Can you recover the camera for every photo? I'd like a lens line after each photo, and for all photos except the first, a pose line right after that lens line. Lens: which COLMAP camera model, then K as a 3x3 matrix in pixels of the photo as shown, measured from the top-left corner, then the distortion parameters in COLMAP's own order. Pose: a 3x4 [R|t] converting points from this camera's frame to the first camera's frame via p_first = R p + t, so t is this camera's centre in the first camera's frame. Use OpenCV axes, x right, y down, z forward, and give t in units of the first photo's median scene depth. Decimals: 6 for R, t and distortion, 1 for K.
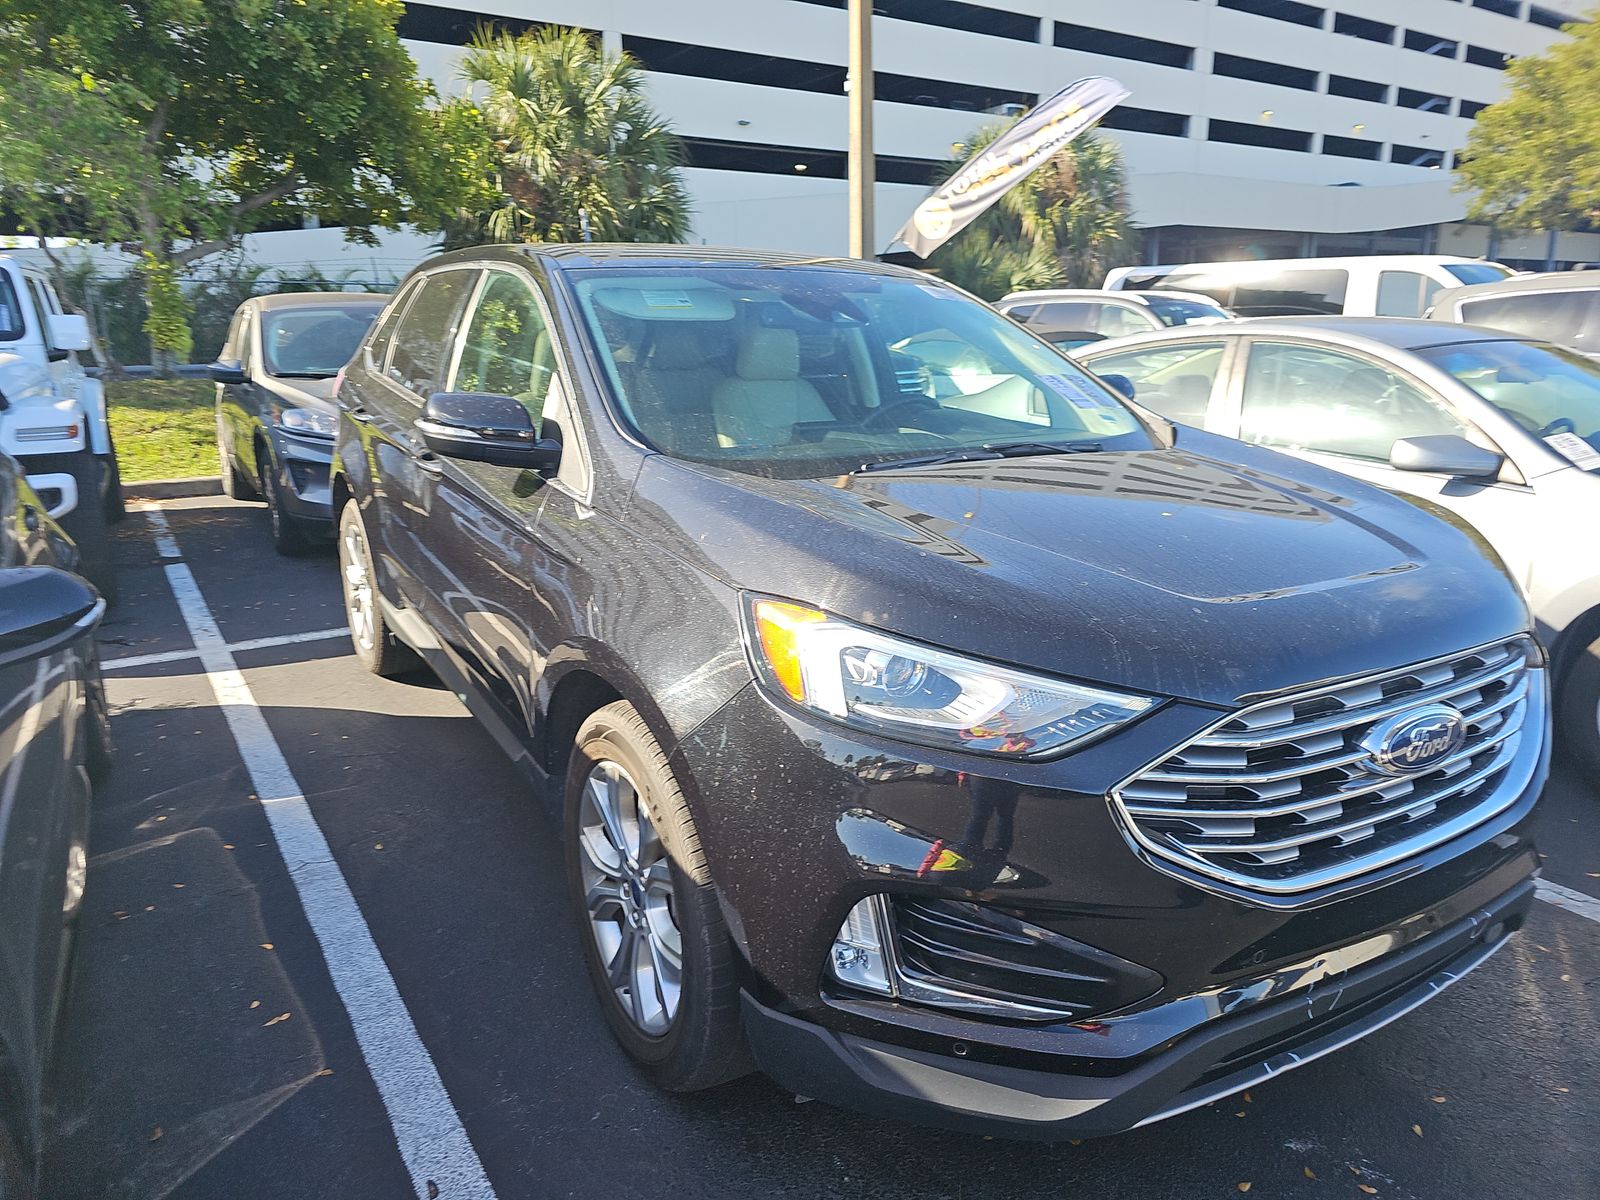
lens RADIAL K [[1082.4, 0, 793.5], [0, 1082.4, 591.9], [0, 0, 1]] dist [0.054518, -0.040113]
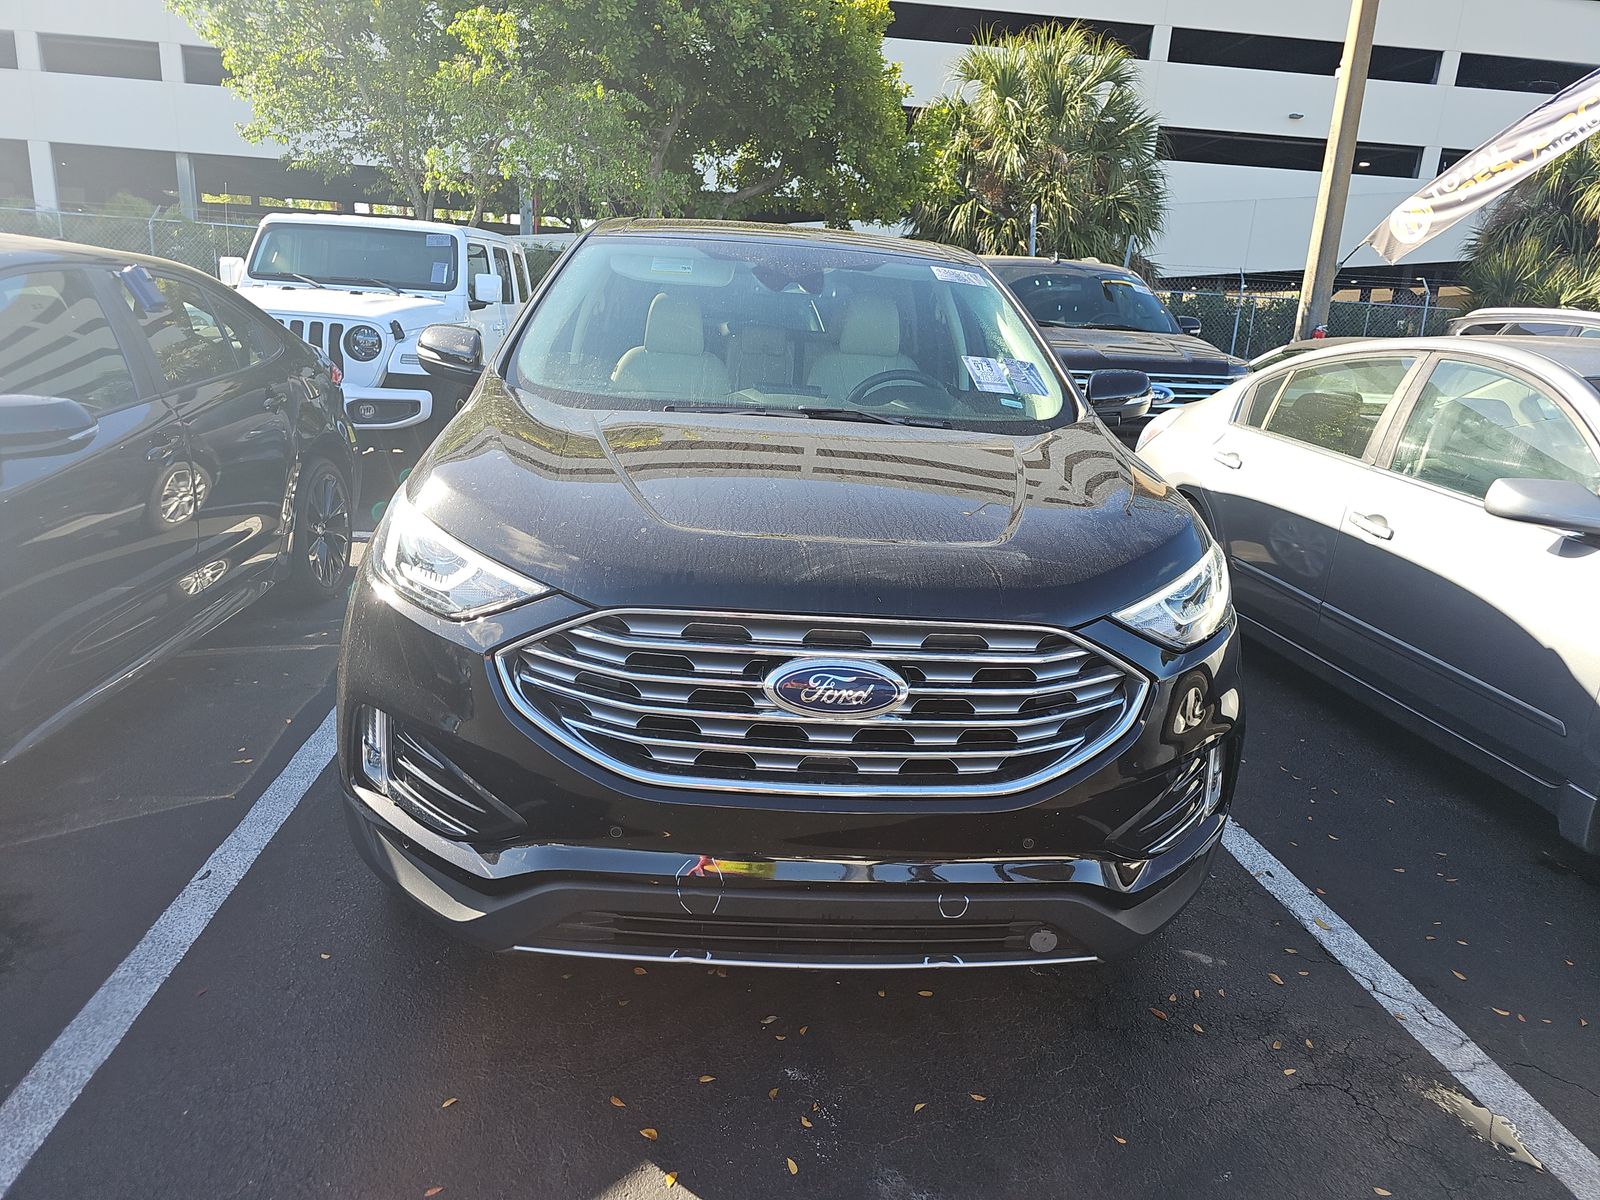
lens RADIAL K [[1082.4, 0, 793.5], [0, 1082.4, 591.9], [0, 0, 1]] dist [0.054518, -0.040113]
pose [[0.892035, 0.171245, -0.418268, 0.100638], [-0.171116, 0.984513, 0.038136, 0.001280], [0.418321, 0.037553, 0.907523, 0.004466]]
